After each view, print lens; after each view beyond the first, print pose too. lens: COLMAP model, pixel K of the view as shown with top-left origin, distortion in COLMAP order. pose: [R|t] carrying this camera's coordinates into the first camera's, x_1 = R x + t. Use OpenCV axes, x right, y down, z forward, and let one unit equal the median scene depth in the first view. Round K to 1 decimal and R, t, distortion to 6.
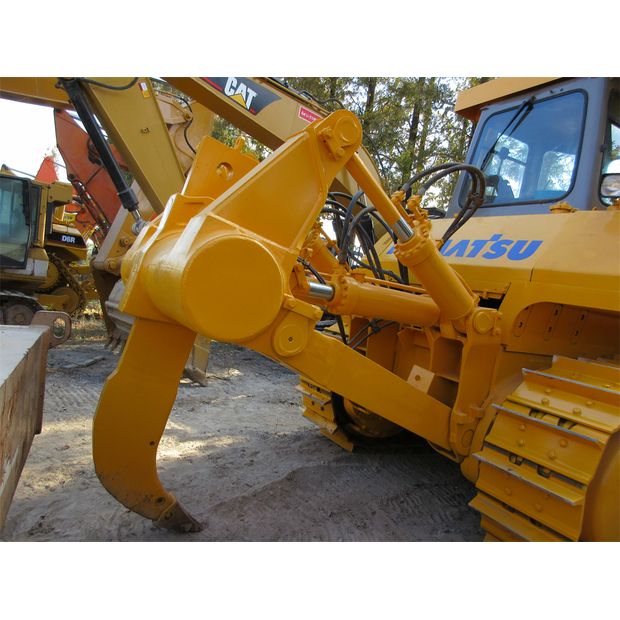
lens RADIAL K [[460.1, 0, 311.1], [0, 460.1, 307.9], [0, 0, 1]] dist [0.007168, -0.002204]
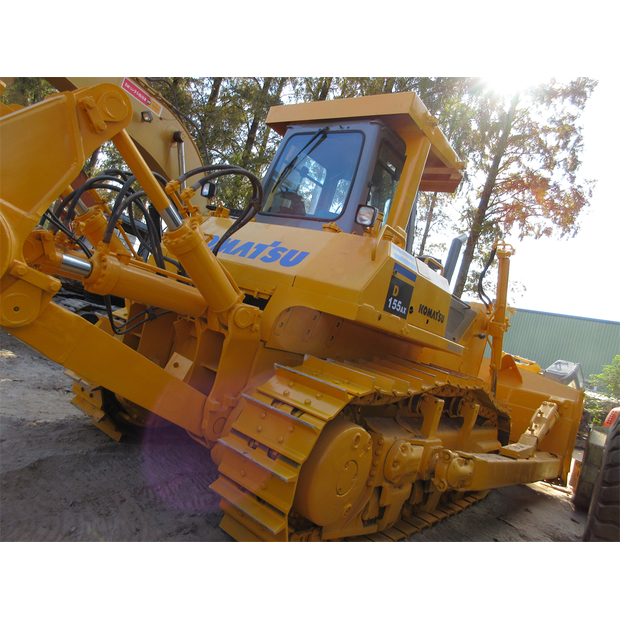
lens RADIAL K [[460.1, 0, 311.1], [0, 460.1, 307.9], [0, 0, 1]] dist [0.007168, -0.002204]
pose [[0.927555, 0.115344, 0.355439, 0.121113], [-0.115604, 0.993082, -0.020586, 0.010847], [-0.355354, -0.021996, 0.934473, -0.057825]]
